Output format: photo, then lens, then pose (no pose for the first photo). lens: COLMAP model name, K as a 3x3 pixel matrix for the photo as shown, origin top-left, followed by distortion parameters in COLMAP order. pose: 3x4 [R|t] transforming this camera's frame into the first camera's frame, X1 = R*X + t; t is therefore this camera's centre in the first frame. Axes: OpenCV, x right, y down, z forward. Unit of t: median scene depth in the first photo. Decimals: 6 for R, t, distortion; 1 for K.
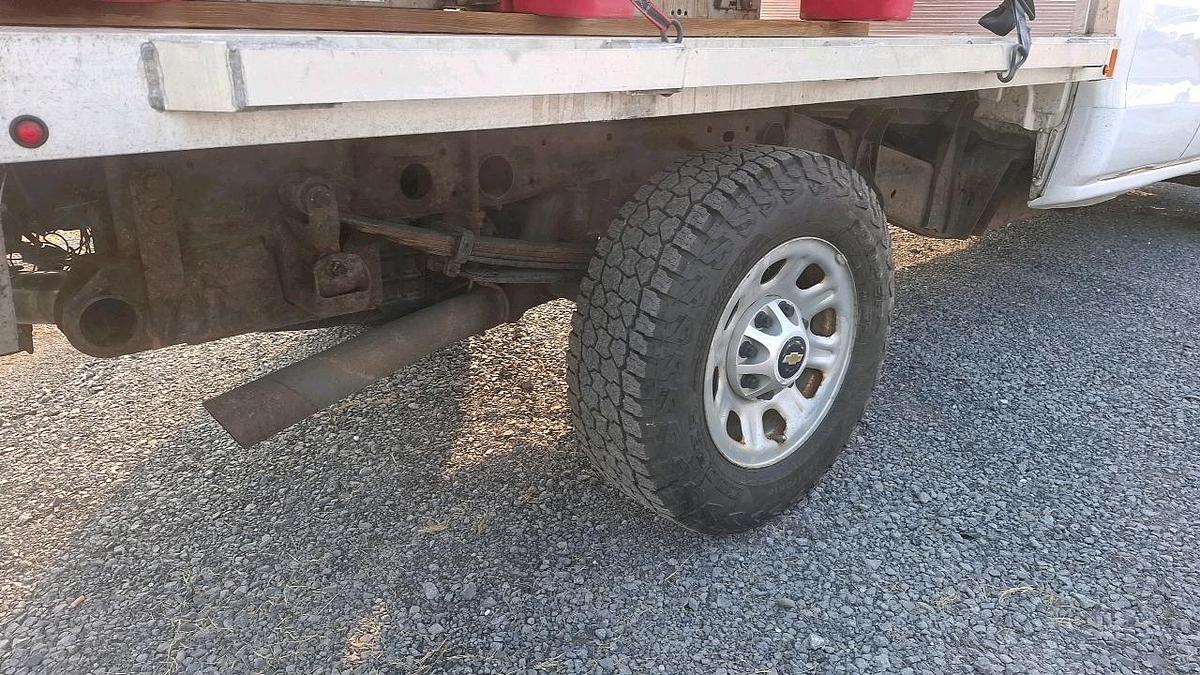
lens RADIAL K [[834.7, 0, 607.9], [0, 834.7, 338.6], [0, 0, 1]] dist [0.094176, -0.110432]
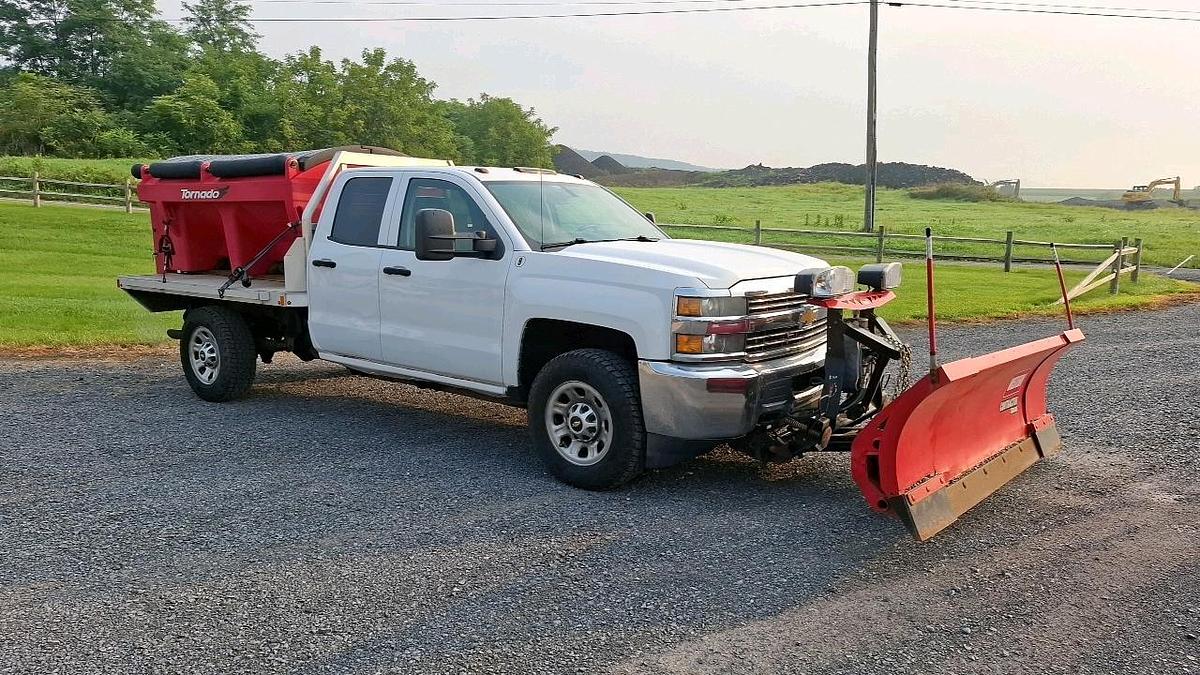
lens RADIAL K [[834.7, 0, 594.5], [0, 834.7, 343.1], [0, 0, 1]] dist [0.094176, -0.110432]
pose [[0.210598, 0.133325, -0.968438, 4.463284], [-0.340350, 0.938676, 0.055215, -0.884595], [0.916412, 0.317980, 0.243060, 1.665313]]
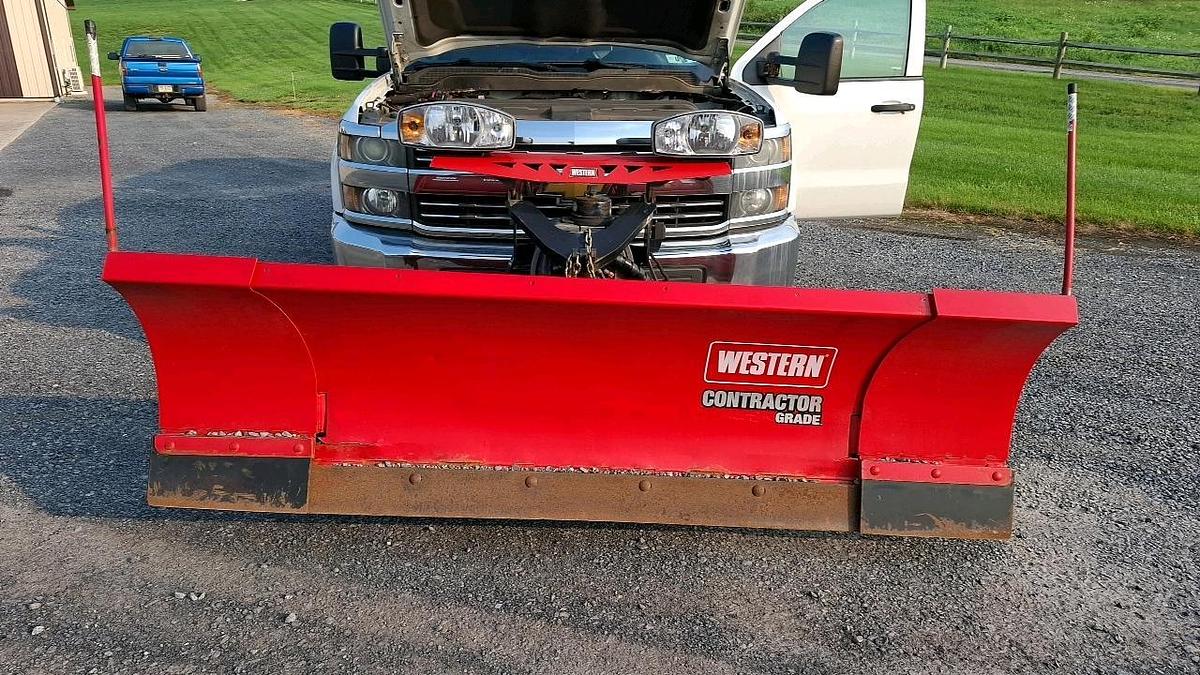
lens RADIAL K [[834.7, 0, 594.7], [0, 834.7, 333.5], [0, 0, 1]] dist [0.094176, -0.110432]
pose [[-0.600103, 0.241968, -0.762448, 3.348301], [-0.290496, 0.822158, 0.489559, -1.683931], [0.745311, 0.515275, -0.423089, 3.895186]]
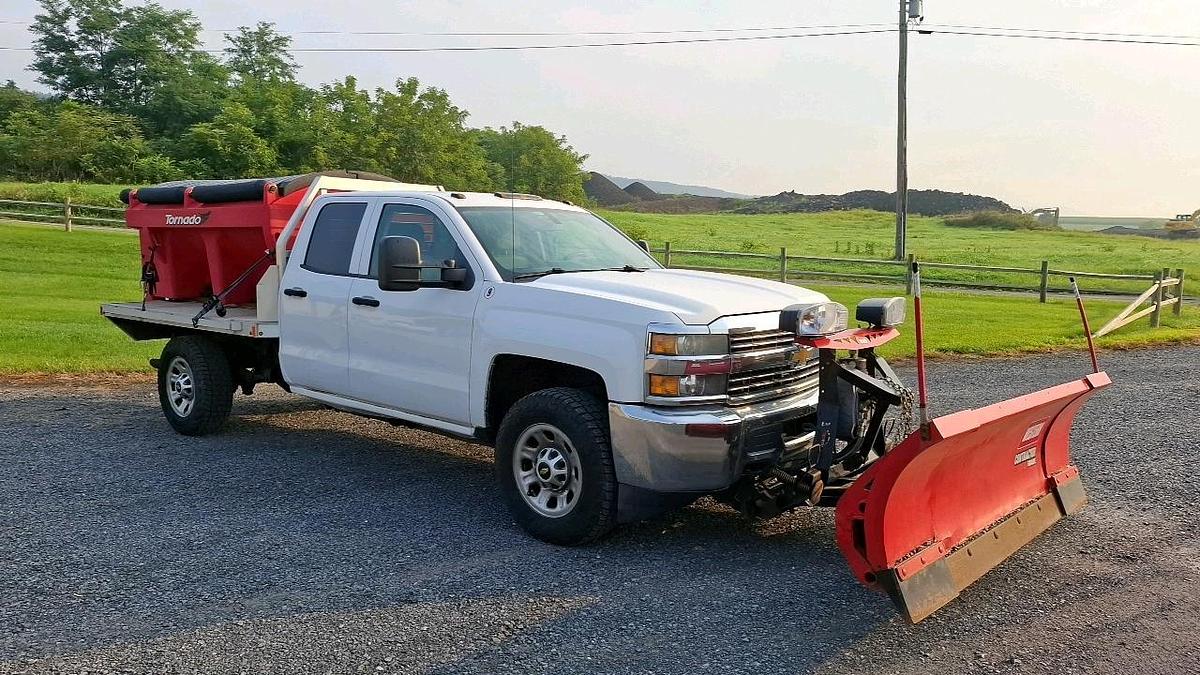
lens RADIAL K [[834.7, 0, 598.4], [0, 834.7, 331.5], [0, 0, 1]] dist [0.094176, -0.110432]
pose [[0.175610, 0.092414, -0.980113, 4.282687], [-0.347662, 0.937257, 0.026082, -0.974268], [0.921028, 0.336167, 0.196720, 1.871035]]
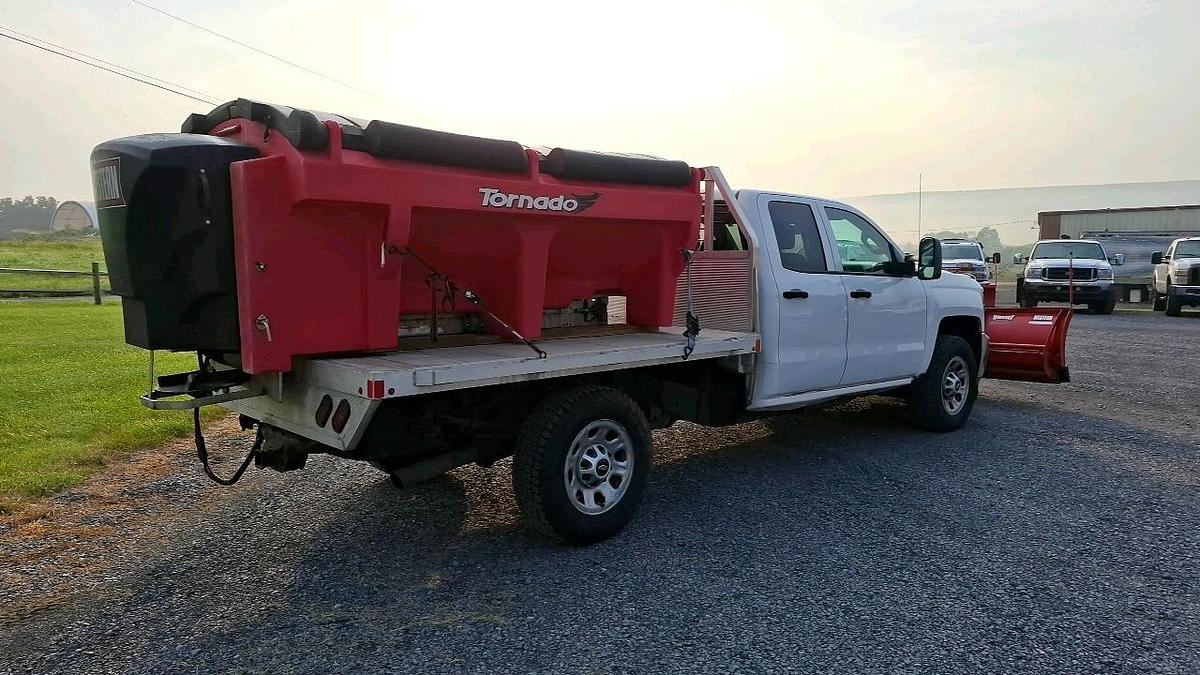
lens RADIAL K [[834.7, 0, 604.5], [0, 834.7, 331.8], [0, 0, 1]] dist [0.094176, -0.110432]
pose [[0.999250, -0.009319, 0.037586, 0.130096], [0.018784, 0.965419, -0.260024, 0.270268], [-0.033863, 0.260535, 0.964870, -1.457630]]
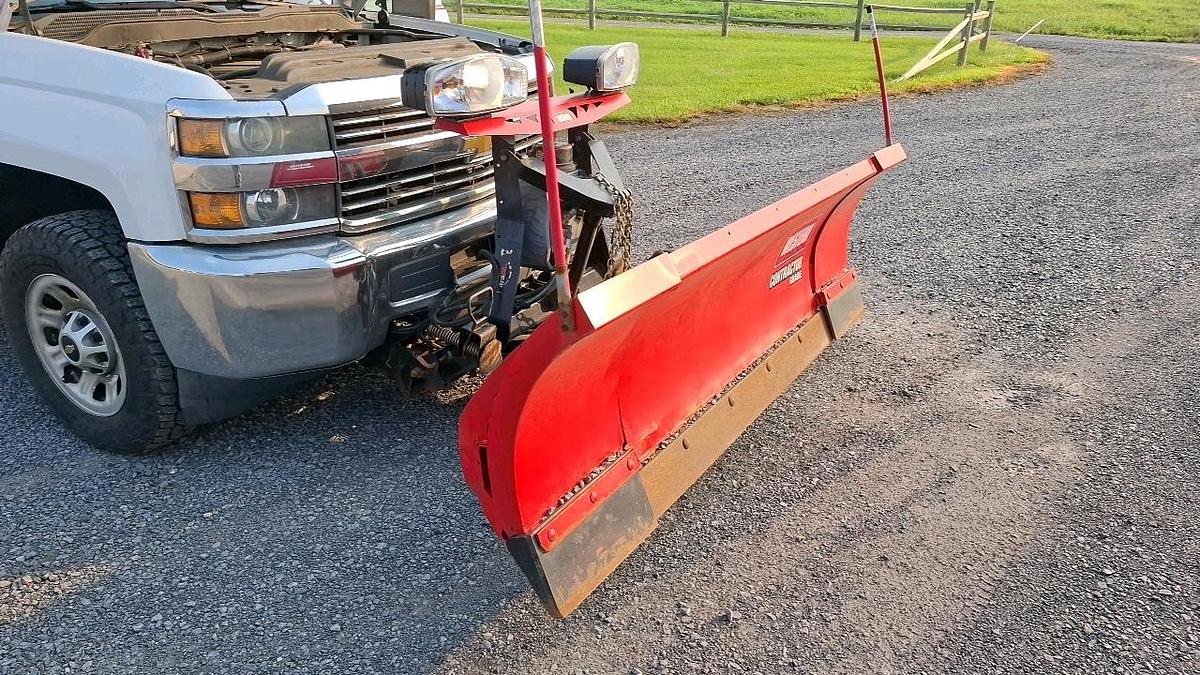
lens RADIAL K [[834.7, 0, 594.4], [0, 834.7, 340.3], [0, 0, 1]] dist [0.094176, -0.110432]
pose [[0.360799, 0.352791, -0.863344, 3.573265], [-0.319297, 0.916480, 0.241068, -1.163099], [0.876284, 0.188686, 0.443310, 2.485909]]
